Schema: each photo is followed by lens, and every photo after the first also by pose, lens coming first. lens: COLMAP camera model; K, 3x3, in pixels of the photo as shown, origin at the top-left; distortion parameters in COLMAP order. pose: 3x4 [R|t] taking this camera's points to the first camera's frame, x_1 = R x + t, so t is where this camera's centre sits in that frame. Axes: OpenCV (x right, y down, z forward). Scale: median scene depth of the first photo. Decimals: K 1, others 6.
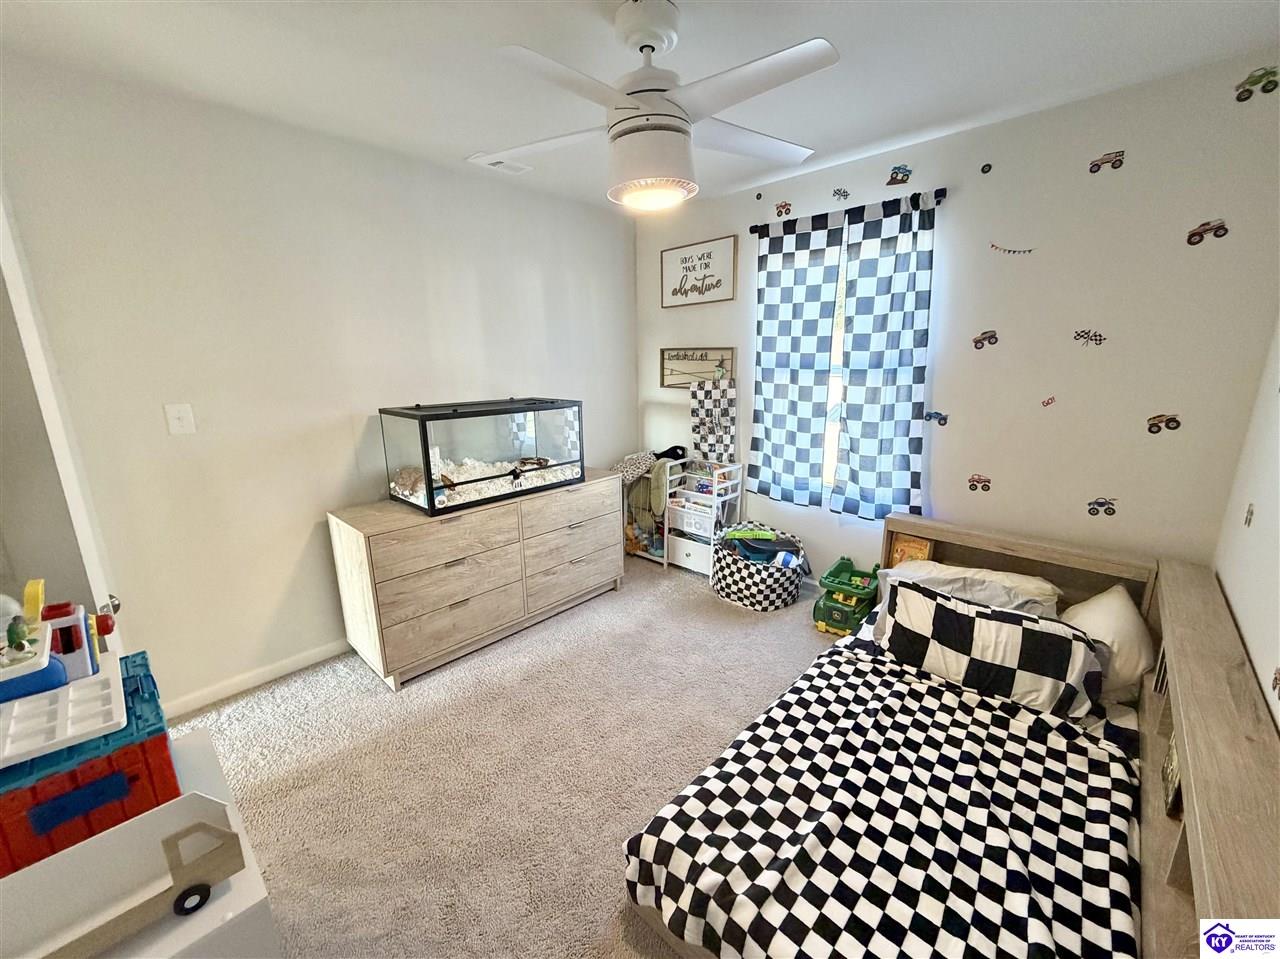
lens RADIAL K [[509.9, 0, 639.3], [0, 509.9, 478.5], [0, 0, 1]] dist [0.001166, 0.000407]
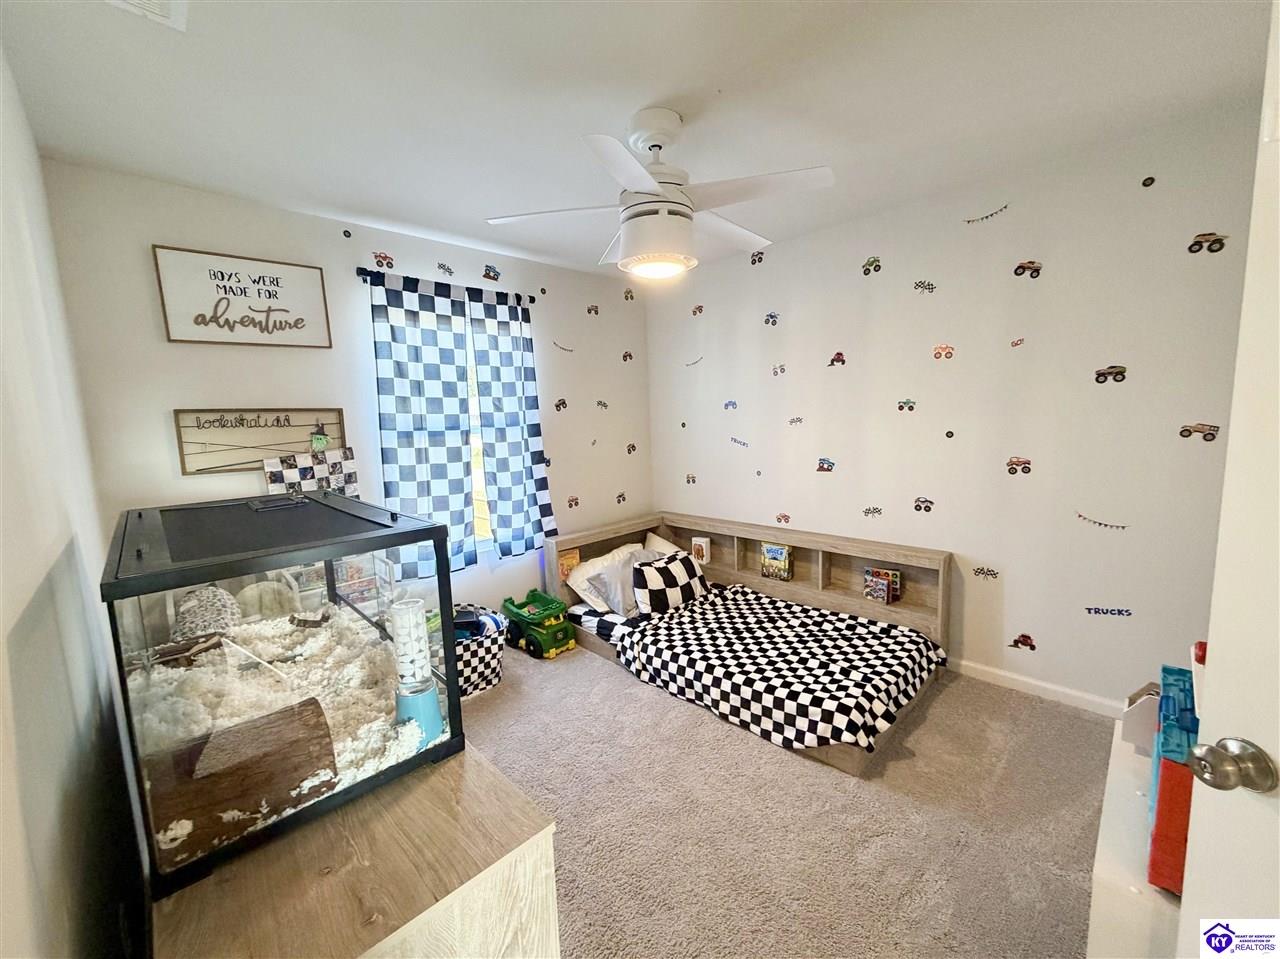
lens RADIAL K [[509.9, 0, 638.4], [0, 509.9, 481.0], [0, 0, 1]] dist [0.001166, 0.000407]
pose [[0.053642, -0.116614, 0.991728, -0.643520], [0.263875, 0.959509, 0.098553, -0.120852], [-0.963064, 0.256406, 0.082242, 0.590093]]
